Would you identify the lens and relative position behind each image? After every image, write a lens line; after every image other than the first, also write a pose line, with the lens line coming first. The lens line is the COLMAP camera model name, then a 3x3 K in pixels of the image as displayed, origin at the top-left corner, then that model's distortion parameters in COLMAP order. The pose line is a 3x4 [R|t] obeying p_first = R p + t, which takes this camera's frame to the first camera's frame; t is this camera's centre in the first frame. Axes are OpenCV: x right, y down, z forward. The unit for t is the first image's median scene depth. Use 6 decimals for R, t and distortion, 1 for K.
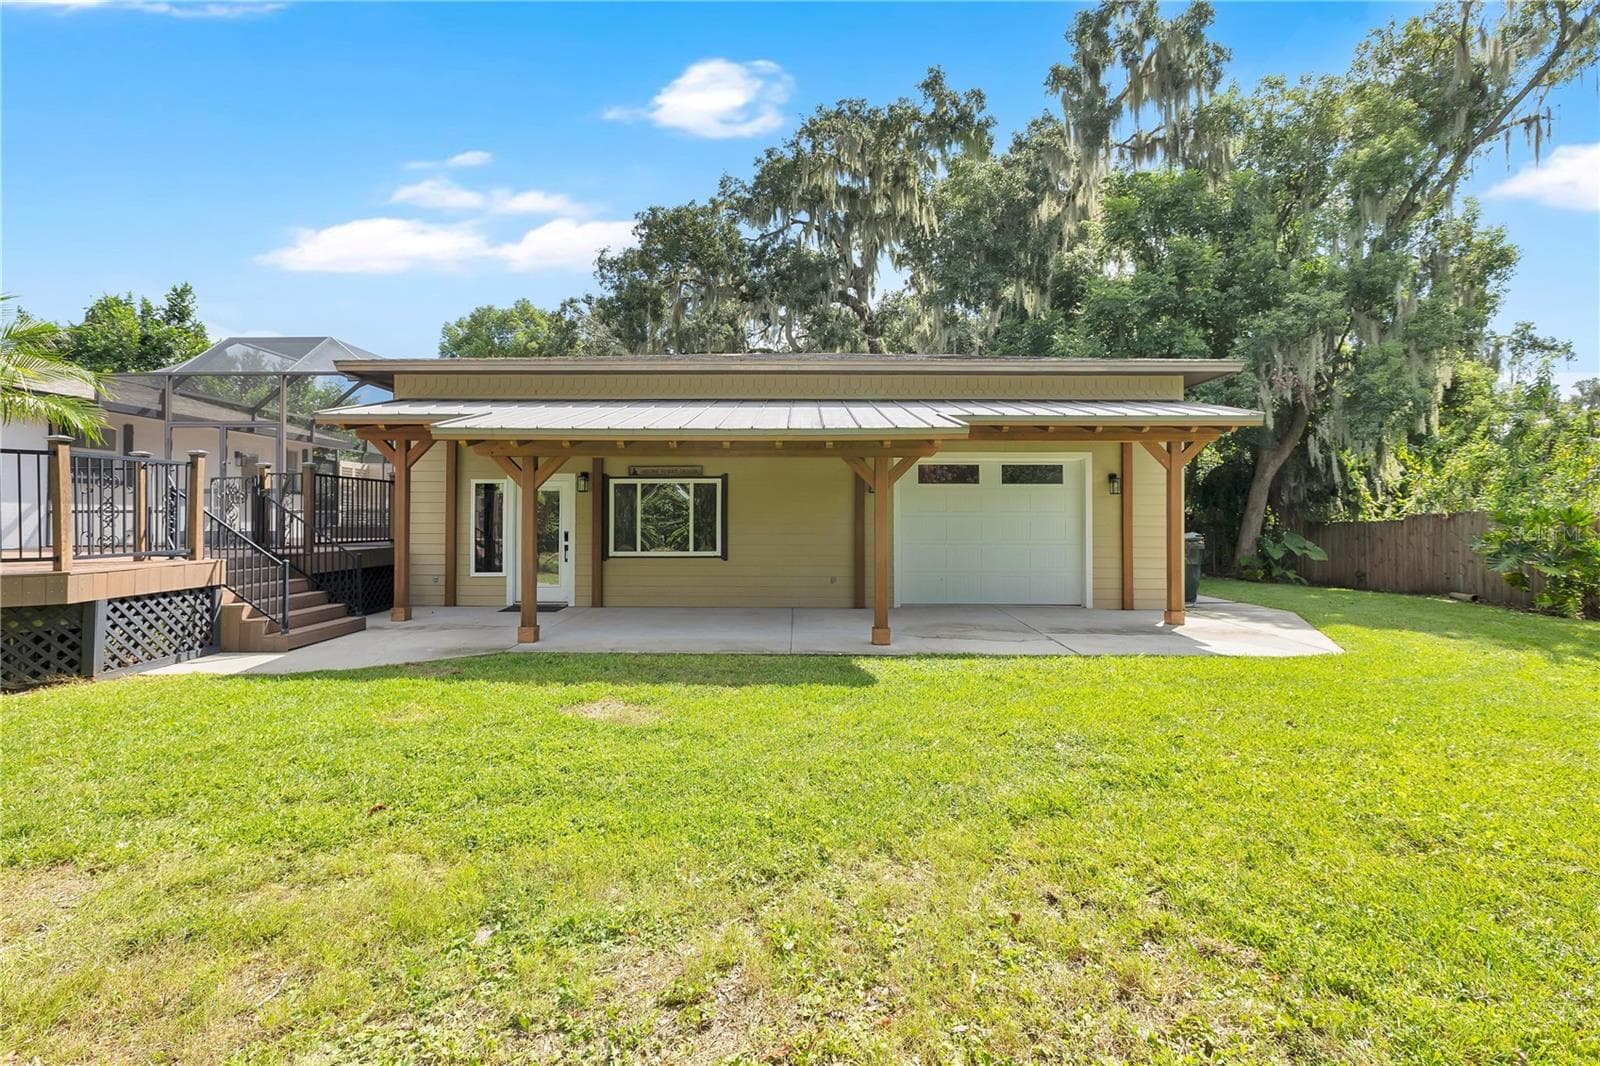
lens RADIAL K [[716.8, 0, 794.4], [0, 716.8, 518.3], [0, 0, 1]] dist [0.012467, 0.000418]
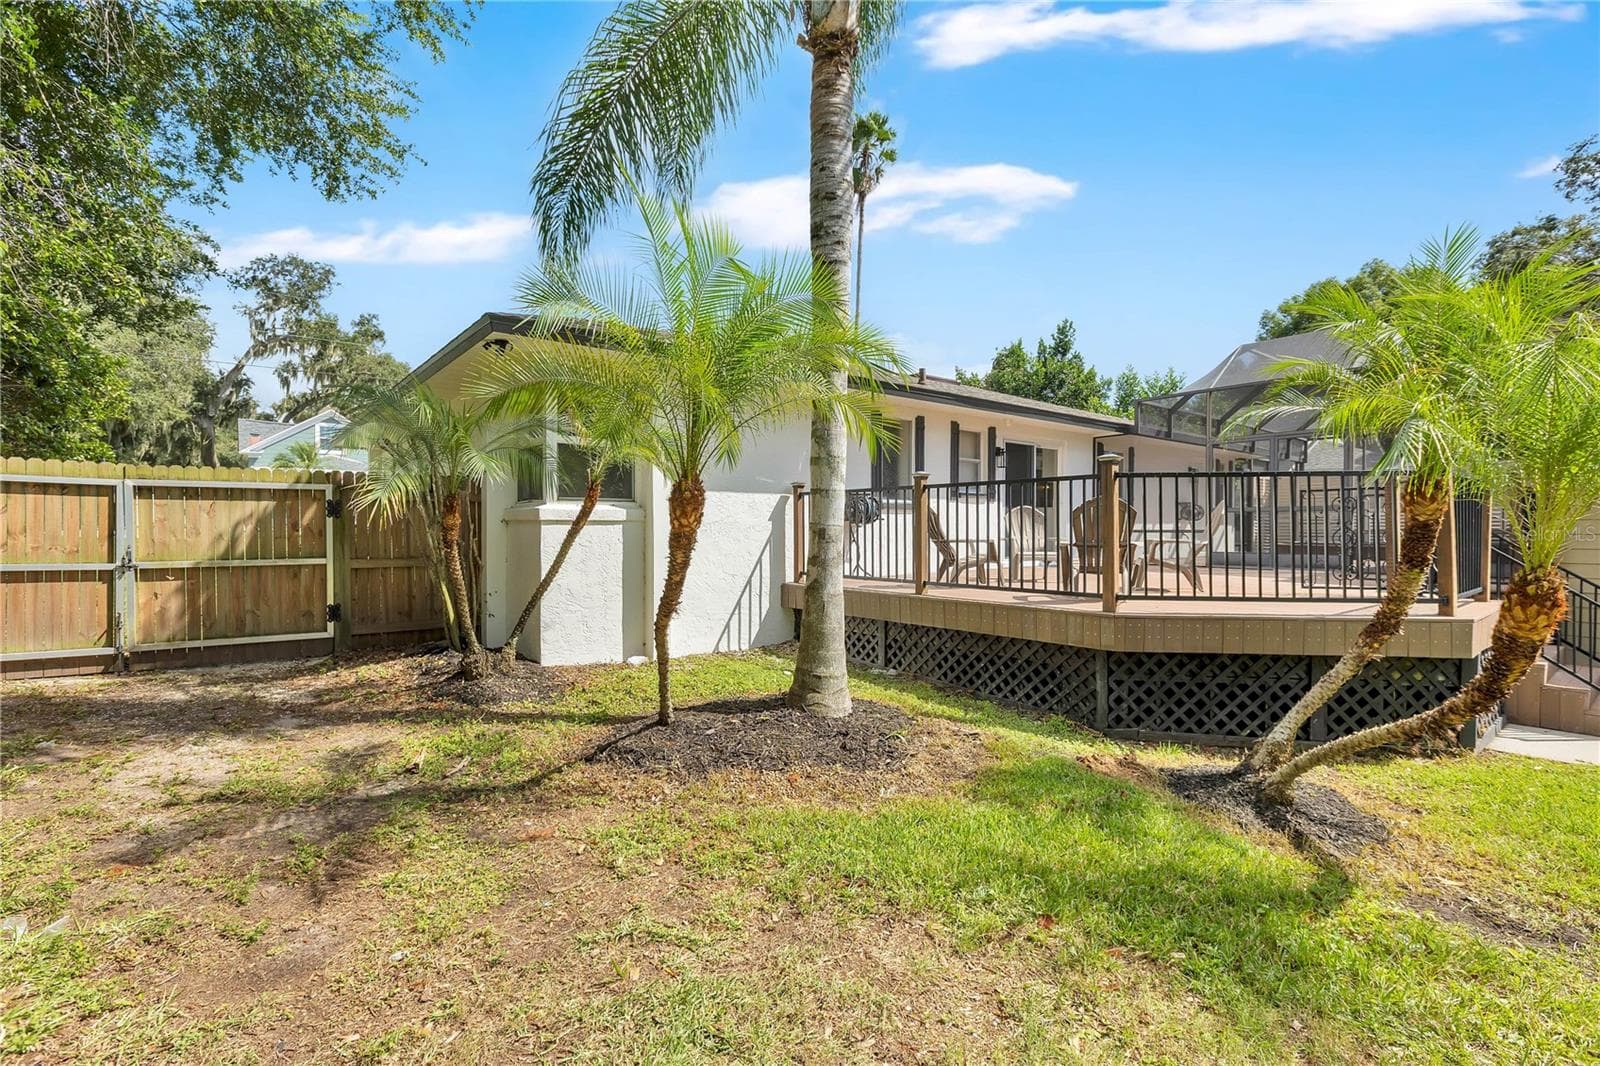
lens RADIAL K [[716.7, 0, 800.0], [0, 716.7, 533.0], [0, 0, 1]] dist [0.000837, -0.000006]
pose [[0.646866, 0.005343, -0.762585, -0.477348], [0.002124, 0.999959, 0.008808, -0.016069], [0.762601, -0.007318, 0.646828, -0.041717]]
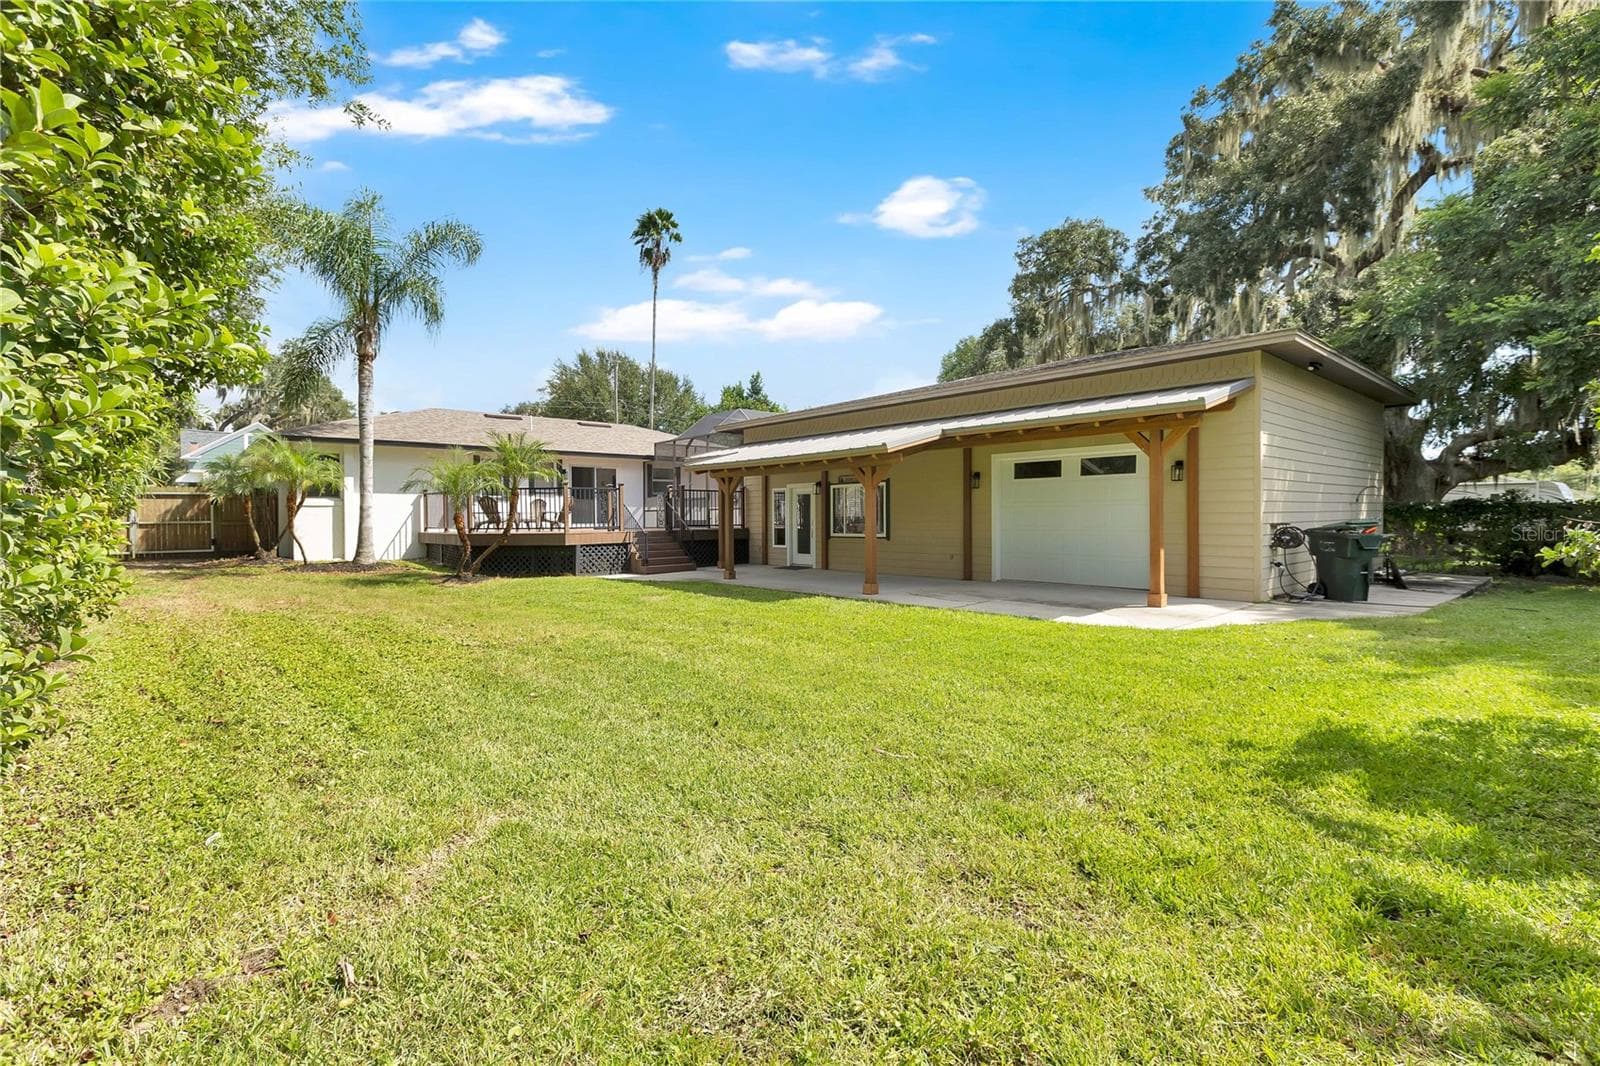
lens RADIAL K [[716.8, 0, 794.4], [0, 716.8, 518.3], [0, 0, 1]] dist [0.012467, 0.000418]
pose [[0.674973, -0.004409, -0.737830, 0.810678], [0.008043, 0.999967, 0.001382, 0.012503], [0.737799, -0.006867, 0.674986, -0.079361]]
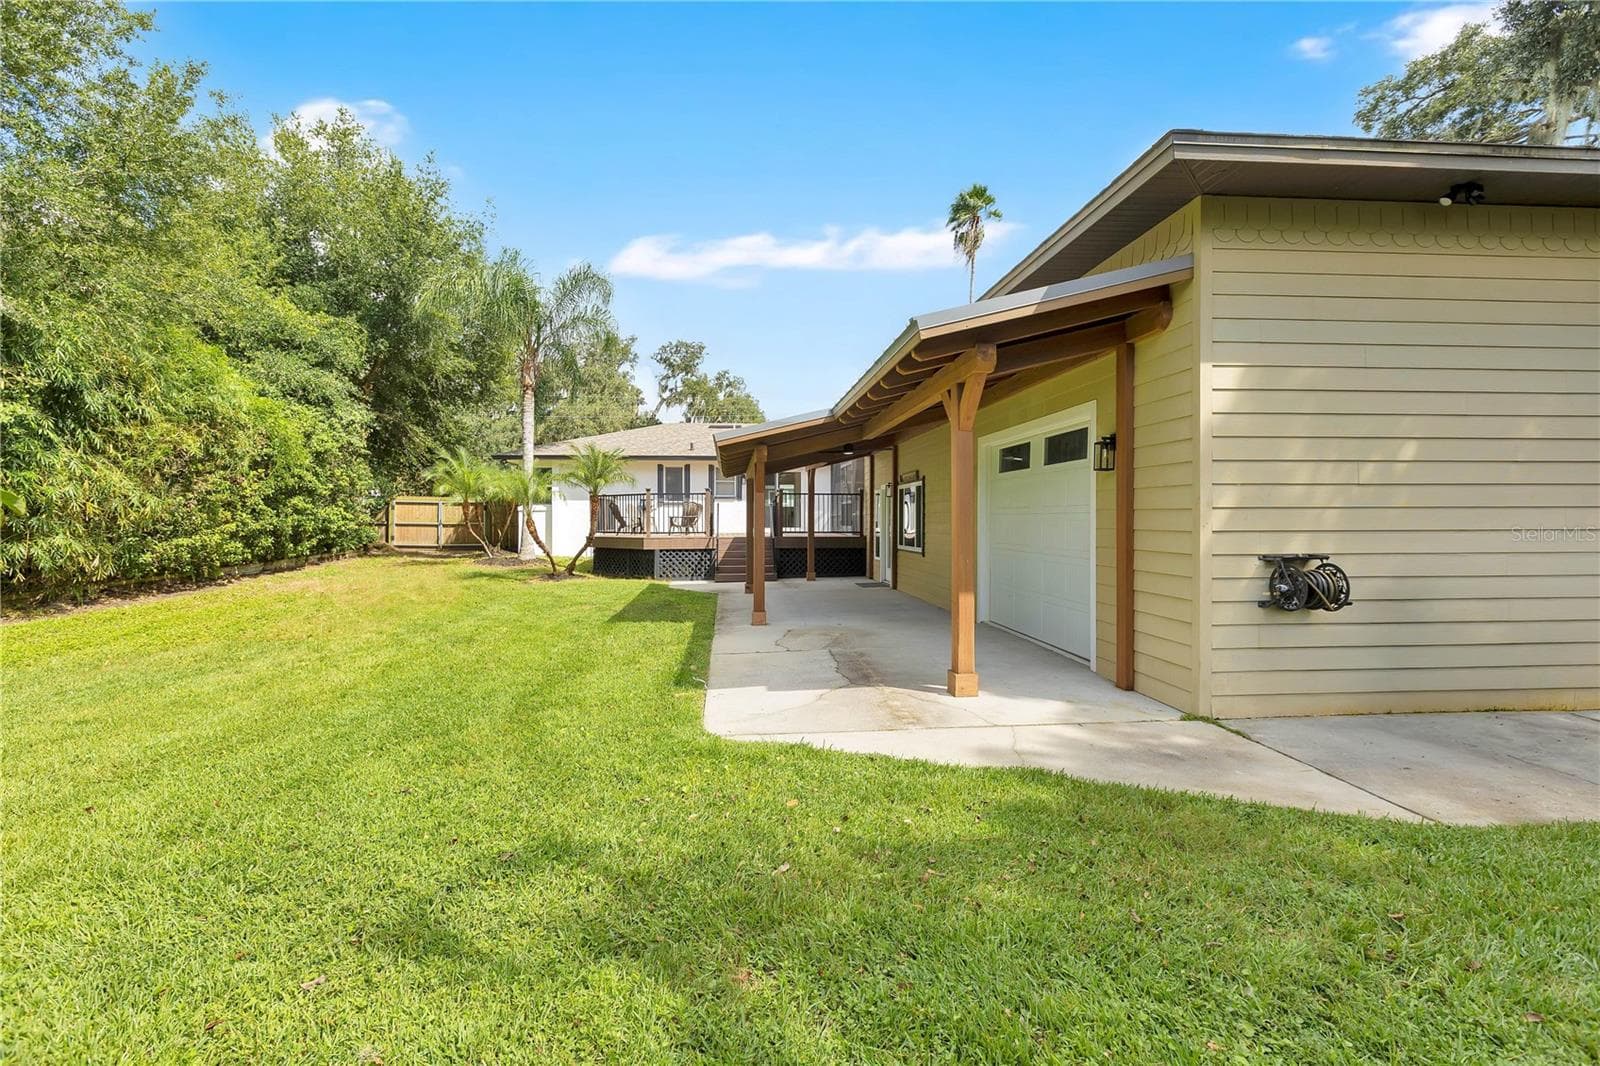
lens RADIAL K [[716.8, 0, 794.4], [0, 716.8, 518.3], [0, 0, 1]] dist [0.012467, 0.000418]
pose [[0.116361, -0.000720, -0.993207, 0.943827], [0.002681, 0.999996, -0.000410, 0.001700], [0.993203, -0.002615, 0.116363, 0.682946]]
